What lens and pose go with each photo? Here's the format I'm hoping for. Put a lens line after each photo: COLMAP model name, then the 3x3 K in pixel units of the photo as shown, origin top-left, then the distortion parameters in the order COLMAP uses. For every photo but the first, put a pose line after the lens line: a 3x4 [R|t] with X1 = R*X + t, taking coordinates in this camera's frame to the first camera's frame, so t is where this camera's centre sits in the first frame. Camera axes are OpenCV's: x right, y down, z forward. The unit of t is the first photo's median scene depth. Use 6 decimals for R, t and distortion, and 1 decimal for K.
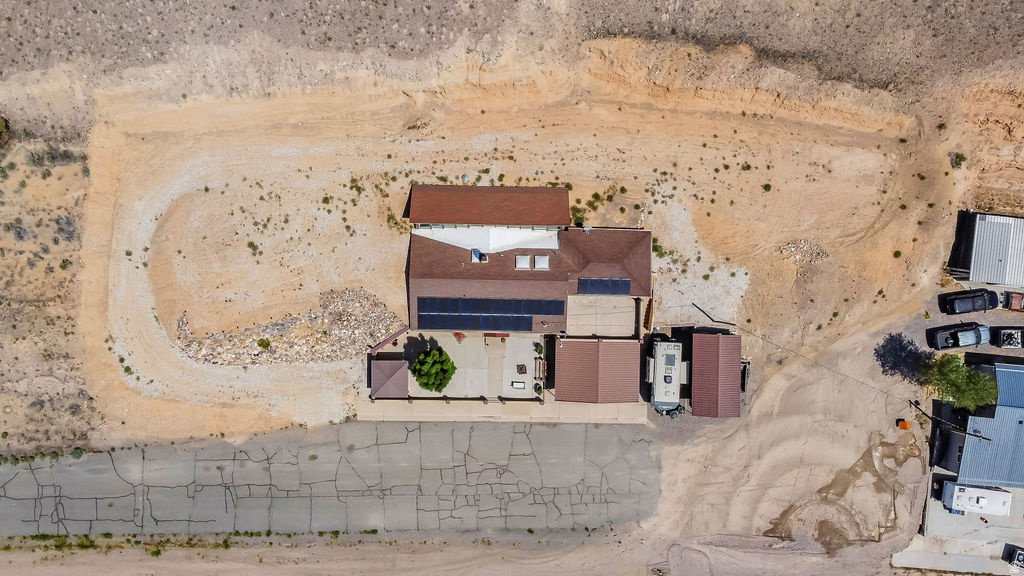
lens RADIAL K [[780.6, 0, 513.0], [0, 780.6, 285.5], [0, 0, 1]] dist [-0.000402, -0.001306]
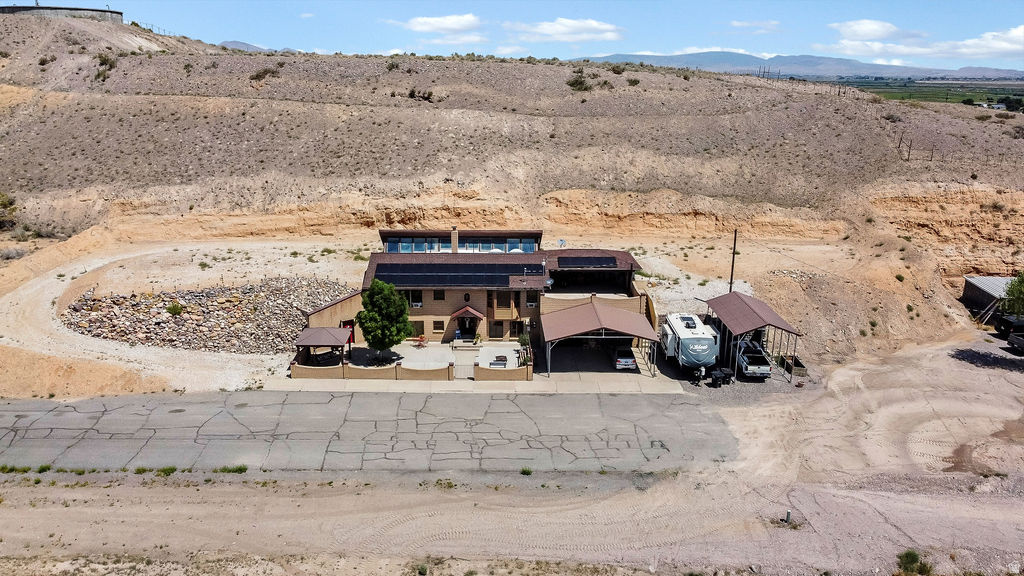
lens RADIAL K [[780.6, 0, 512.5], [0, 780.6, 287.9], [0, 0, 1]] dist [-0.000402, -0.001306]
pose [[0.998852, -0.024689, 0.041063, -0.006330], [0.046415, 0.285983, -0.957110, 0.808088], [0.011887, 0.957917, 0.286801, 0.719075]]
